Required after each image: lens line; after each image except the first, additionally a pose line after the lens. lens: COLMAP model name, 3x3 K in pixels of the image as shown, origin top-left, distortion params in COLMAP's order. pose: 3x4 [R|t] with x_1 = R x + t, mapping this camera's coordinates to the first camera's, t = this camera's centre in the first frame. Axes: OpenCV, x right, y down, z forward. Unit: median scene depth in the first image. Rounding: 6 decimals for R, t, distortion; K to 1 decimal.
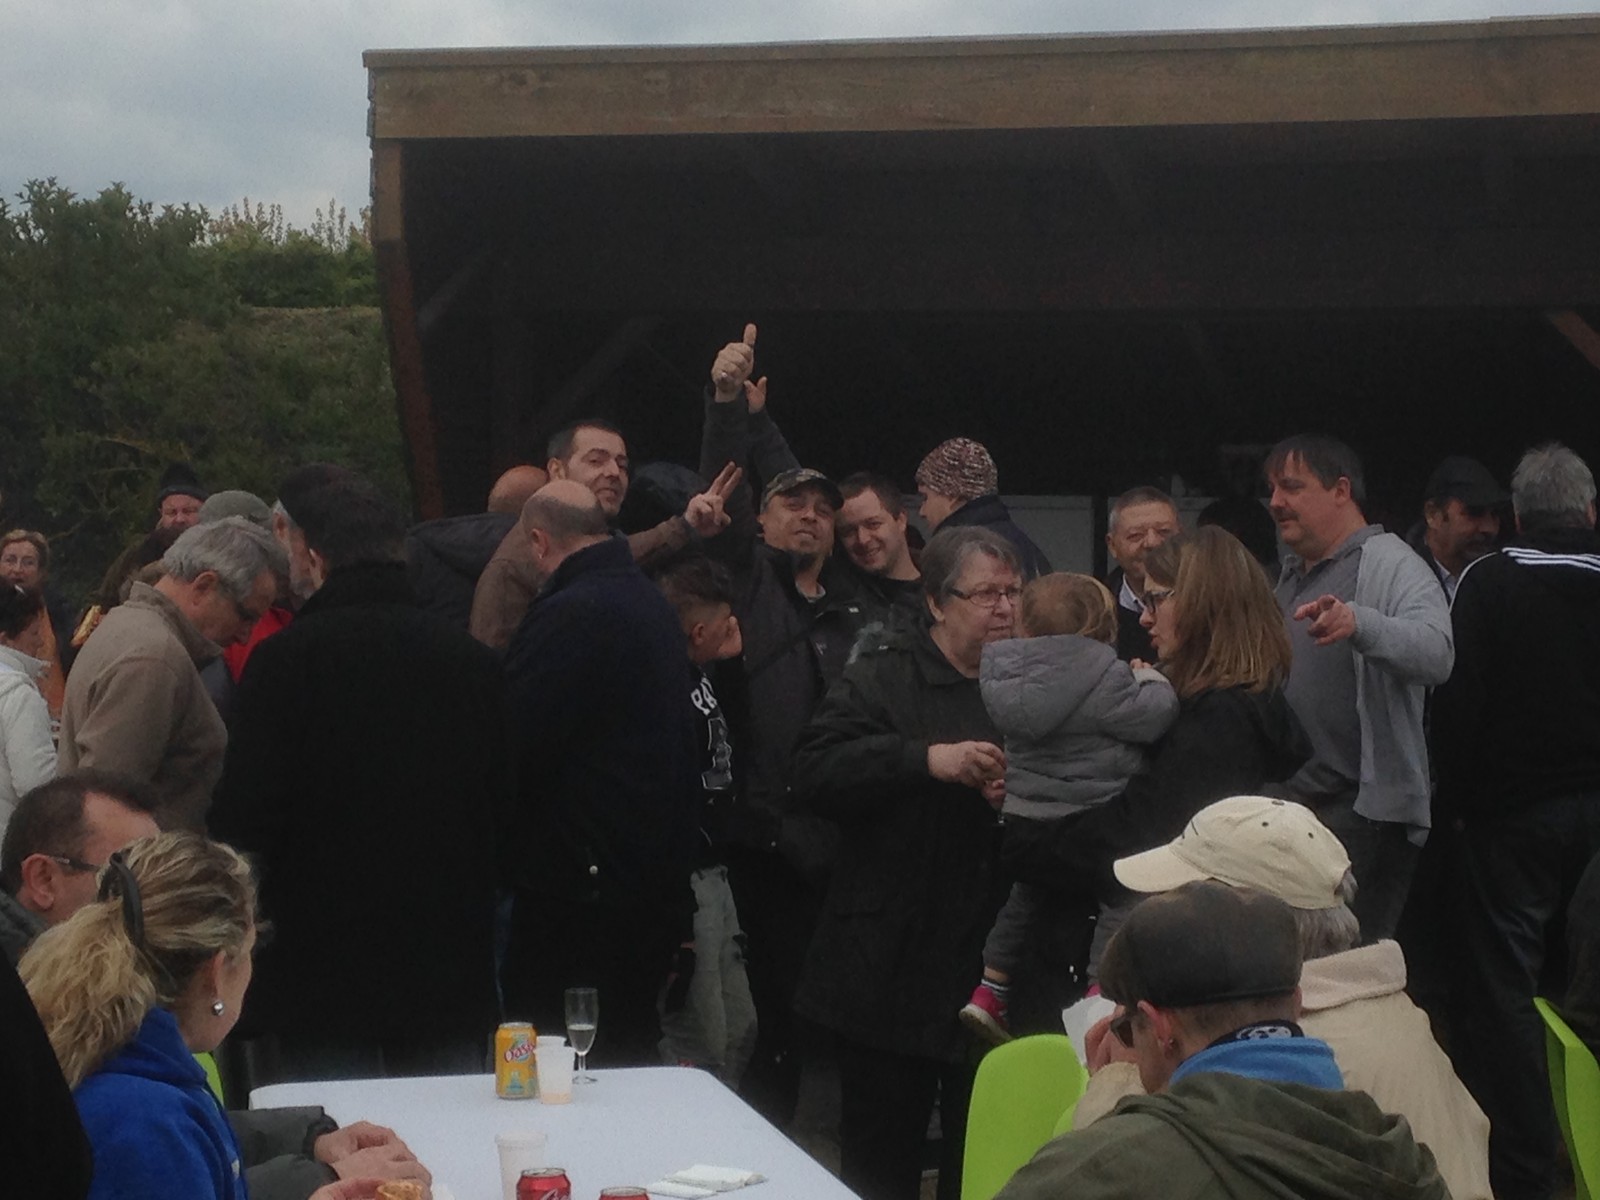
lens RADIAL K [[3535.1, 0, 800.0], [0, 3535.1, 600.0], [0, 0, 1]] dist [0.300482, -0.330142]
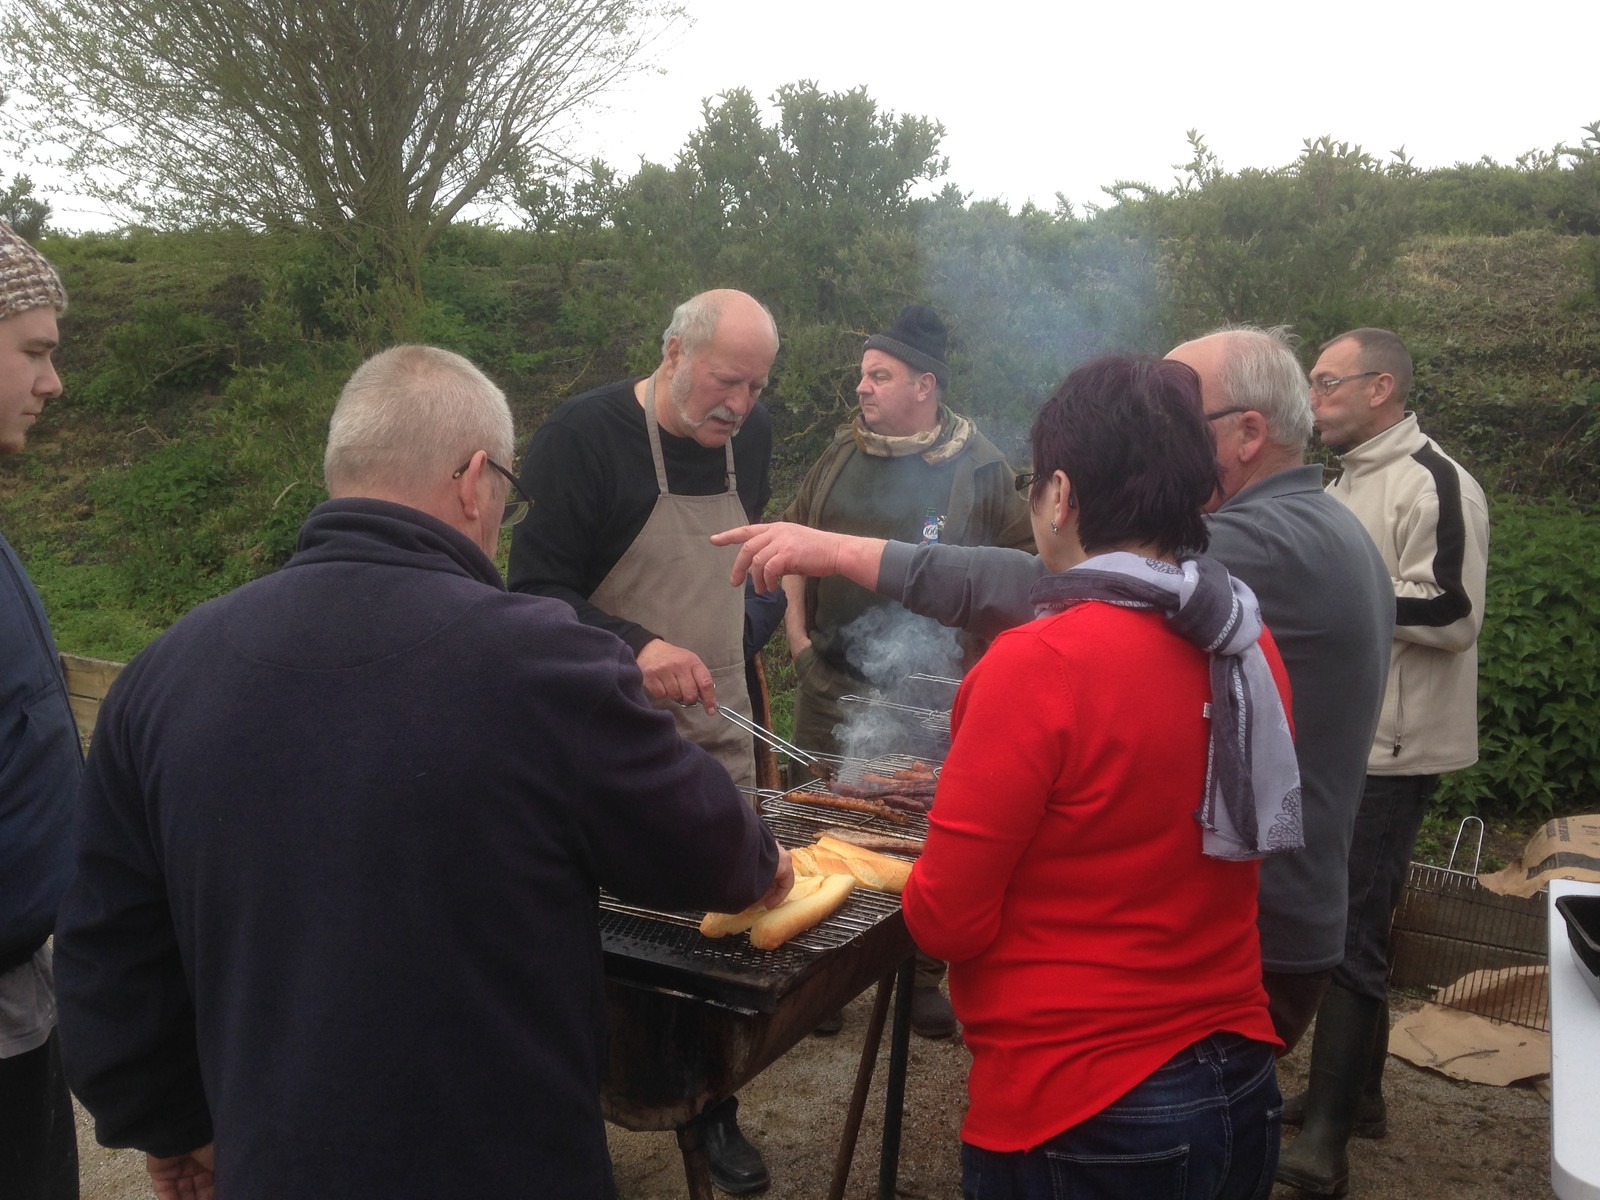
lens RADIAL K [[1505.8, 0, 800.0], [0, 1505.8, 600.0], [0, 0, 1]] dist [0.302440, -0.493589]
pose [[0.980792, 0.044999, -0.189798, -0.130740], [-0.029418, 0.996021, 0.084125, -0.008342], [0.192828, -0.076926, 0.978213, 0.614304]]
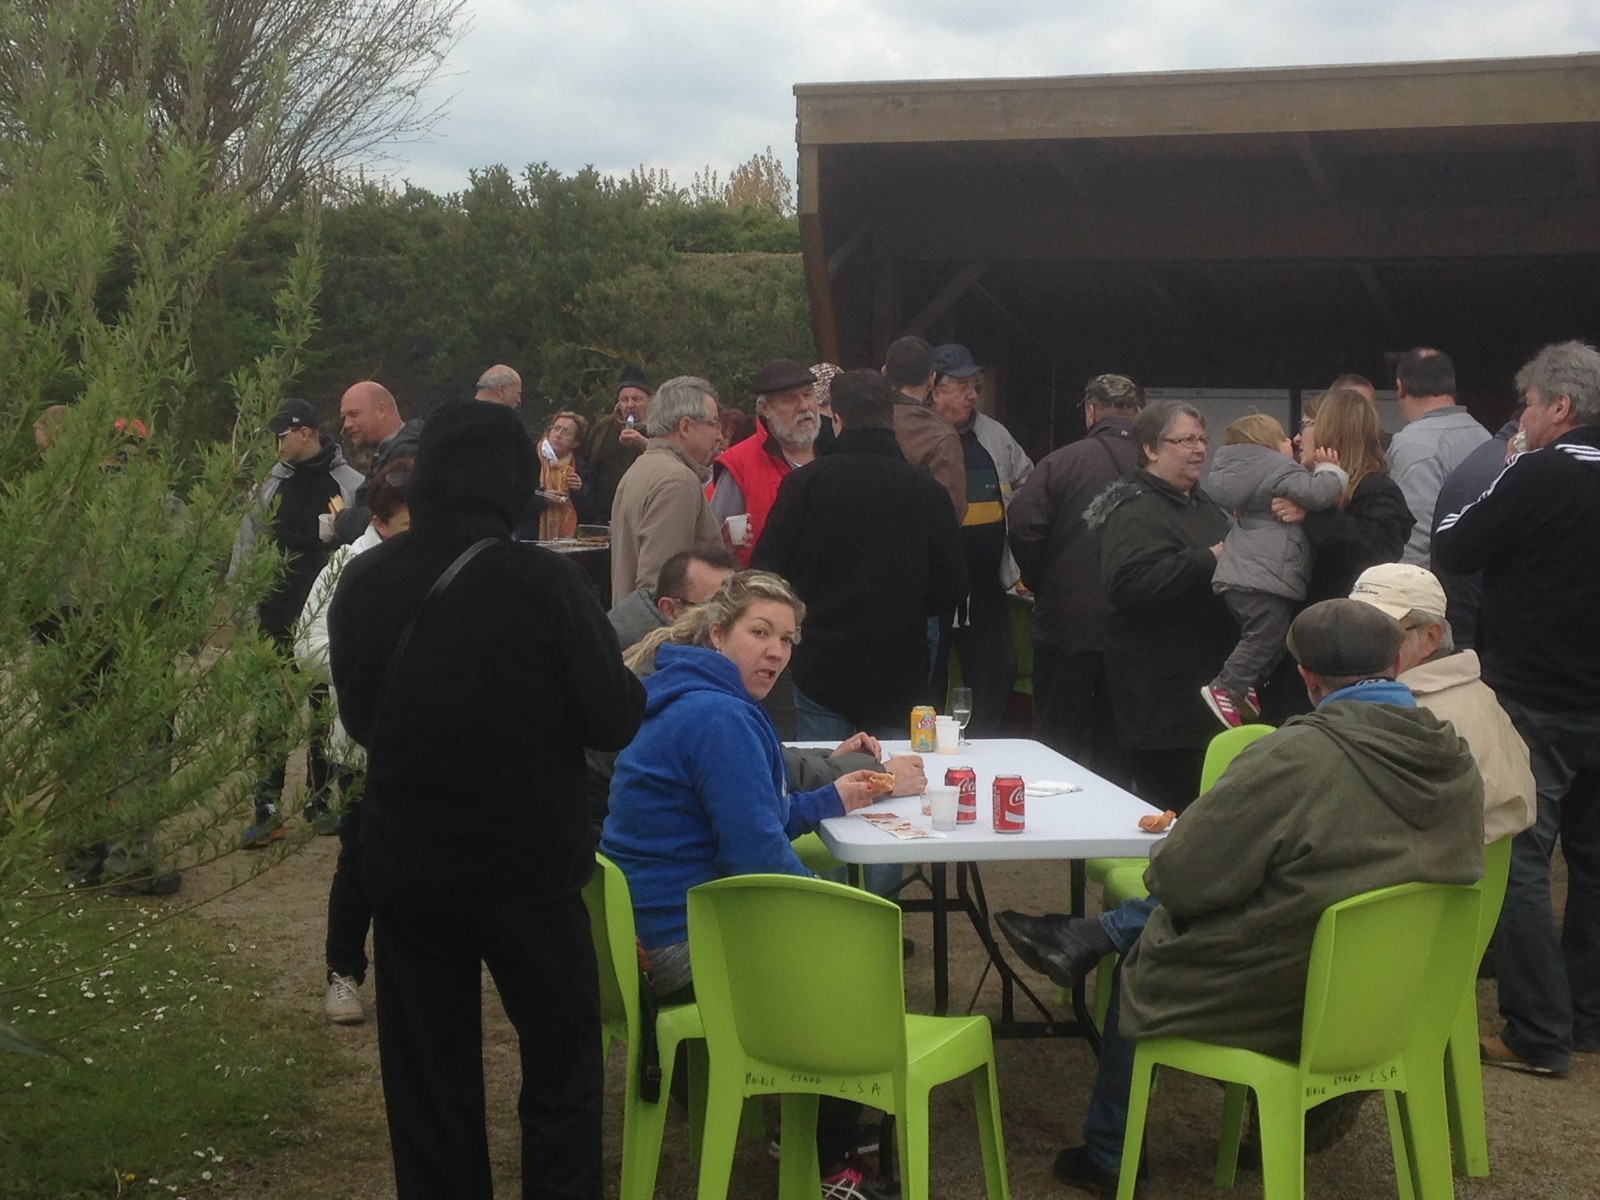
lens RADIAL K [[2713.7, 0, 800.0], [0, 2713.7, 600.0], [0, 0, 1]] dist [0.251109, -0.108802]
pose [[0.995652, 0.012645, -0.092293, -0.007234], [-0.008288, 0.998840, 0.047438, 0.003112], [0.092786, -0.046466, 0.994601, -0.077293]]
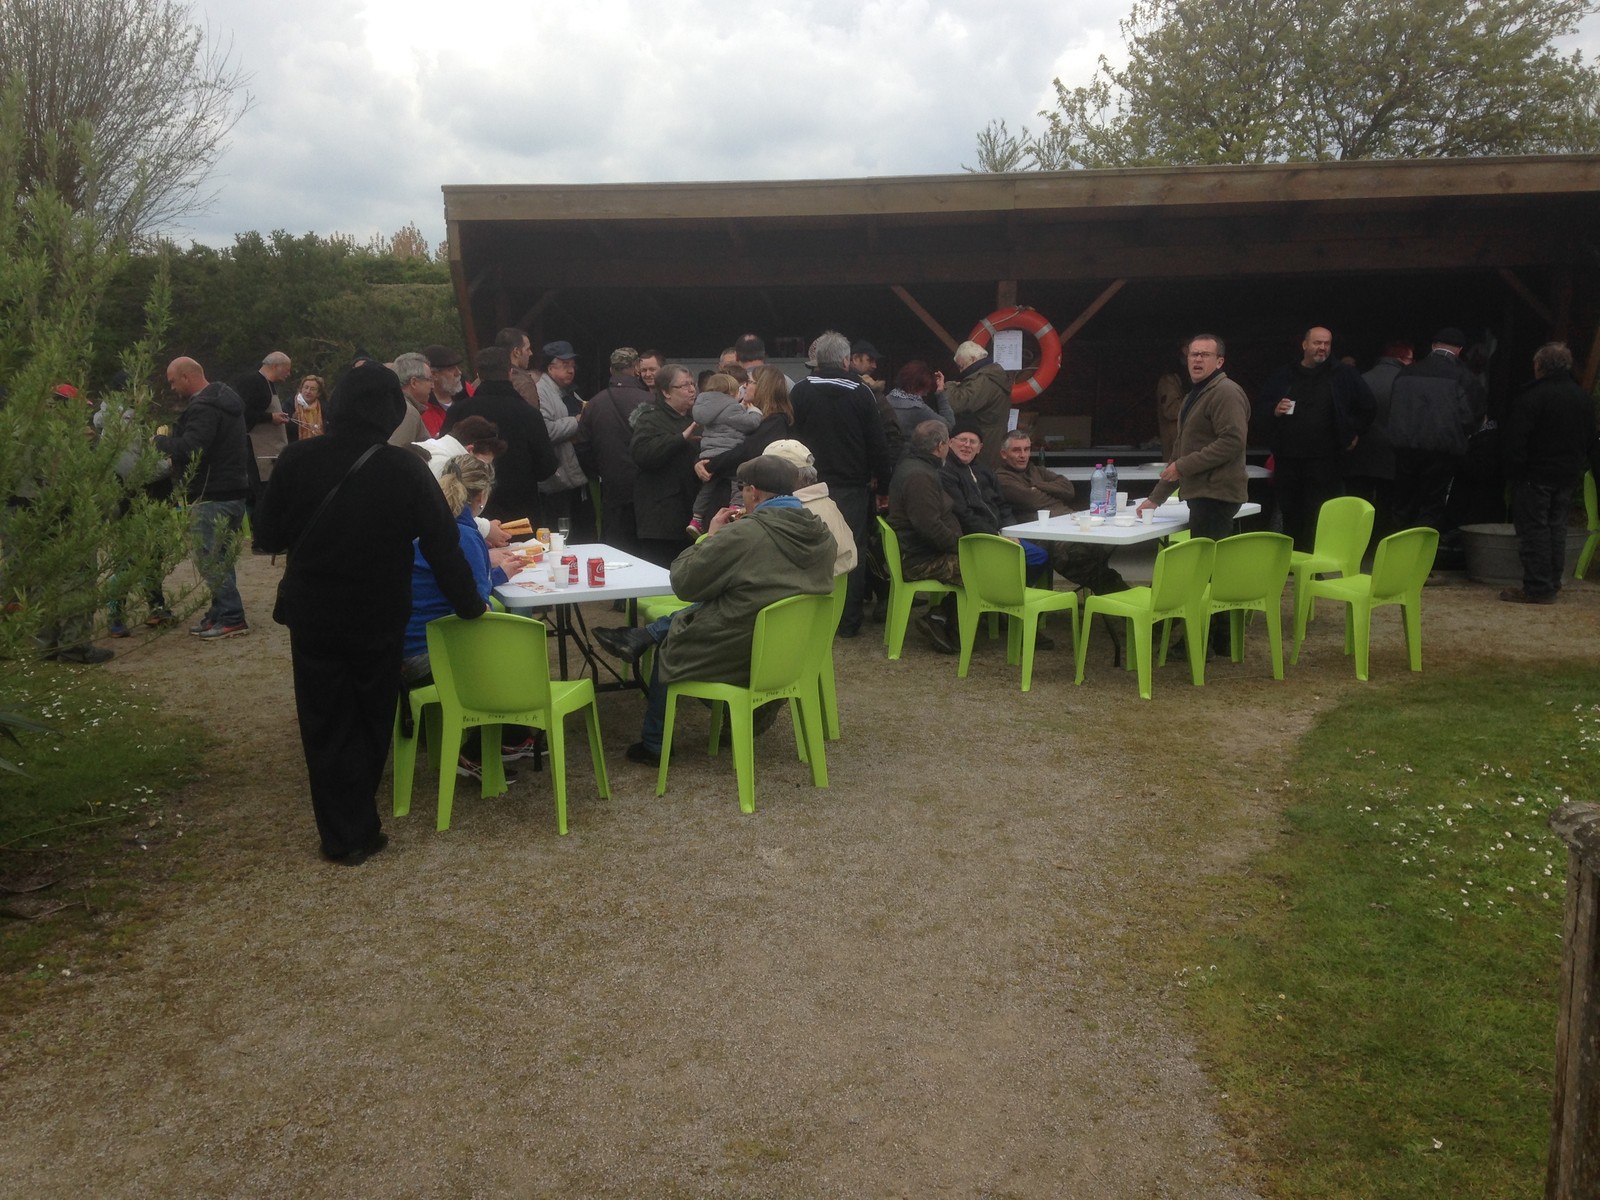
lens RADIAL K [[1537.3, 0, 758.4], [0, 1537.3, 568.5], [0, 0, 1]] dist [0.292597, -0.465721]
pose [[0.994171, -0.030493, 0.103417, -0.011646], [0.020018, 0.994700, 0.100855, 0.007150], [-0.105944, -0.098197, 0.989512, -0.103942]]
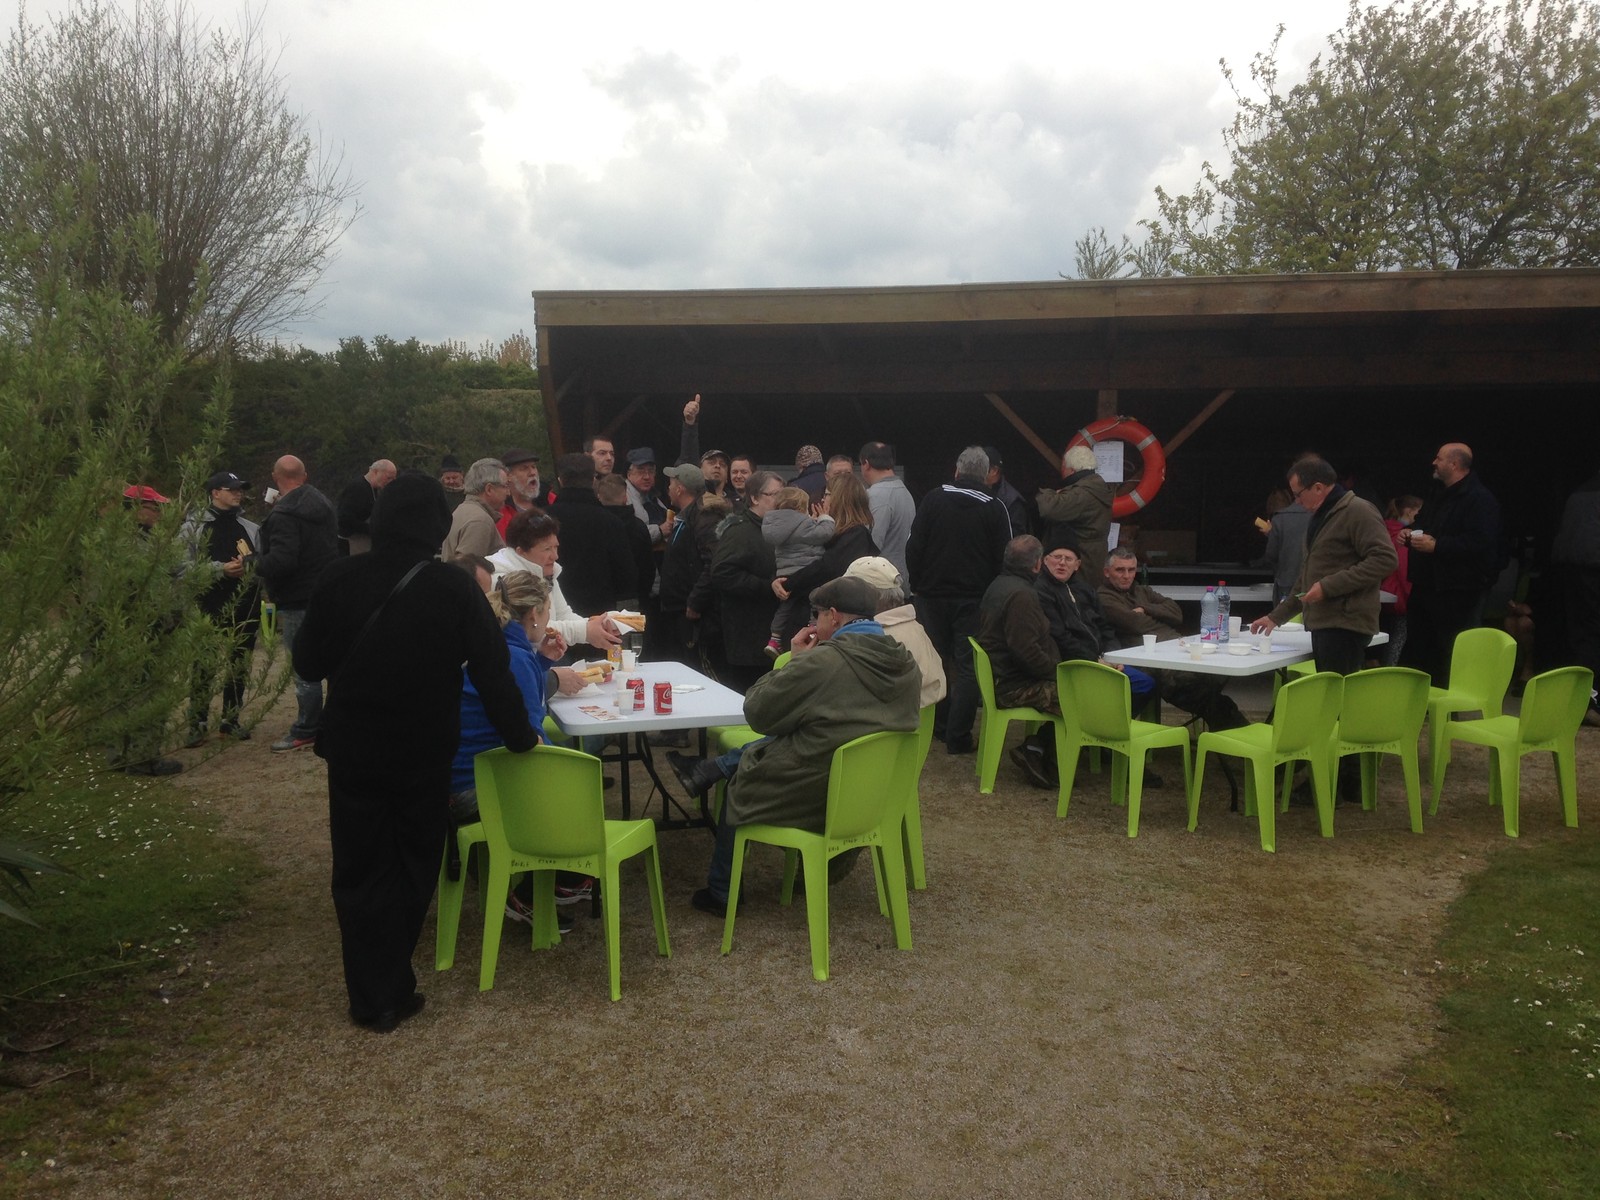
lens RADIAL K [[1505.8, 0, 800.0], [0, 1505.8, 600.0], [0, 0, 1]] dist [0.302440, -0.493589]
pose [[0.997463, -0.012210, 0.070137, -0.005619], [0.008210, 0.998338, 0.057050, 0.004079], [-0.070717, -0.056329, 0.995905, -0.071244]]
